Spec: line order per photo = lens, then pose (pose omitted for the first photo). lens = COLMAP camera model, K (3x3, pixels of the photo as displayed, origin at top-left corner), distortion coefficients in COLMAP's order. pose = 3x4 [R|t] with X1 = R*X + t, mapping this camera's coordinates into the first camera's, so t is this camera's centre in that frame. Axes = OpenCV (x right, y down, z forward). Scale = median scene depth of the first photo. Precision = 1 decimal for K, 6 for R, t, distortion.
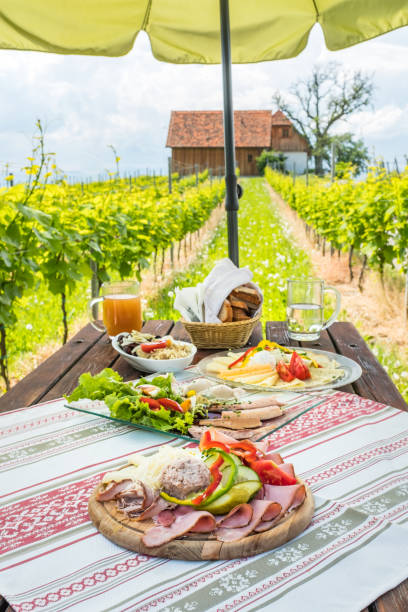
lens RADIAL K [[642.6, 0, 204.0], [0, 642.6, 306.0], [0, 0, 1]] dist [0.022453, -0.045907]
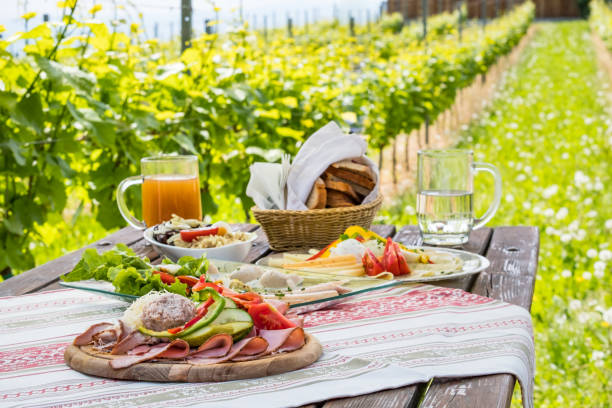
lens RADIAL K [[1409.0, 0, 281.5], [0, 1409.0, 204.1], [0, 0, 1]] dist [0.034690, 0.138894]
pose [[0.991923, 0.006422, -0.126680, 0.172479], [-0.015349, 0.997456, -0.069619, 0.113352], [0.125911, 0.071001, 0.989498, -0.428939]]
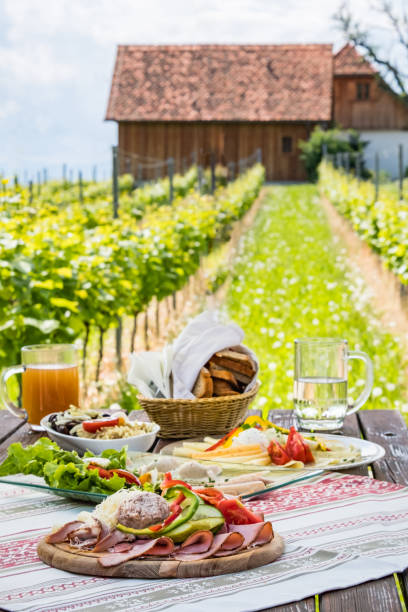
lens RADIAL K [[1433.9, 0, 204.0], [0, 1433.9, 306.0], [0, 0, 1]] dist [0.017061, -0.035332]
pose [[0.999940, -0.000273, 0.010950, 0.016923], [0.001506, 0.993630, -0.112682, 0.093285], [-0.010849, 0.112692, 0.993571, -0.510602]]
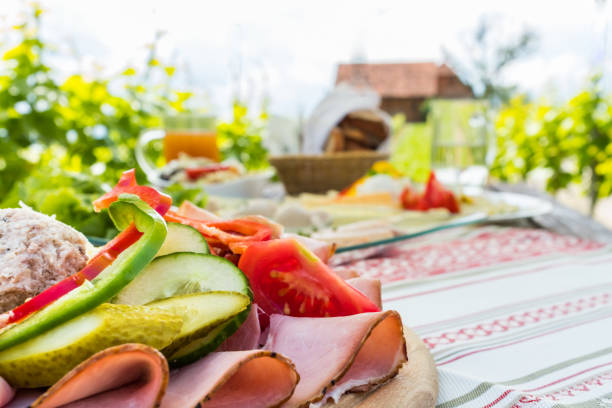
lens RADIAL K [[642.6, 0, 306.0], [0, 642.6, 204.0], [0, 0, 1]] dist [0.022453, -0.045907]
pose [[0.995358, 0.013063, -0.095354, 0.065692], [-0.020600, 0.996702, -0.078488, 0.117298], [0.094014, 0.080088, 0.992344, 0.327319]]
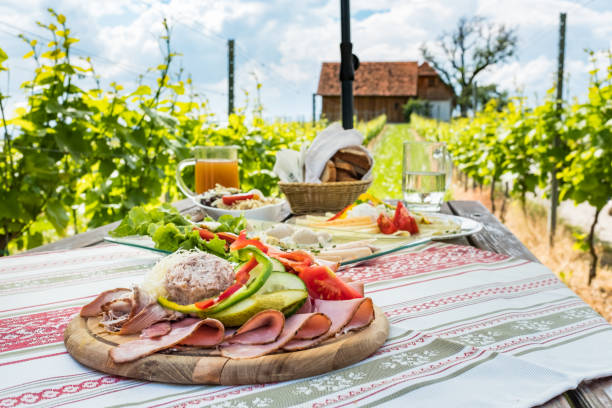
lens RADIAL K [[619.1, 0, 306.0], [0, 619.1, 204.0], [0, 0, 1]] dist [0.006341, -0.007211]
pose [[0.997142, 0.017524, -0.073484, 0.062093], [-0.022722, 0.997252, -0.070510, 0.104841], [0.072046, 0.071978, 0.994801, 0.154375]]
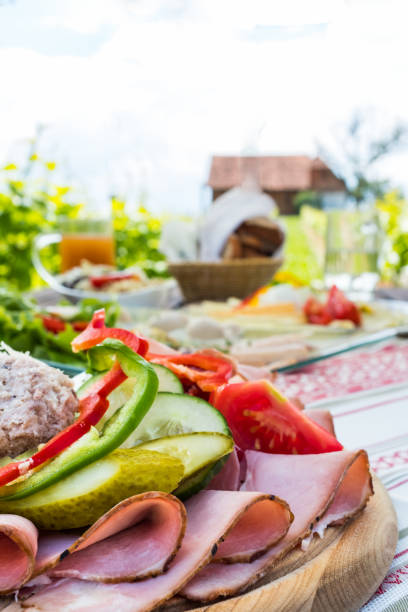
lens RADIAL K [[642.6, 0, 204.0], [0, 642.6, 306.0], [0, 0, 1]] dist [0.022453, -0.045907]
pose [[0.998248, 0.017719, -0.056459, 0.042482], [-0.021317, 0.997737, -0.063776, 0.105663], [0.055201, 0.064868, 0.996366, 0.311717]]
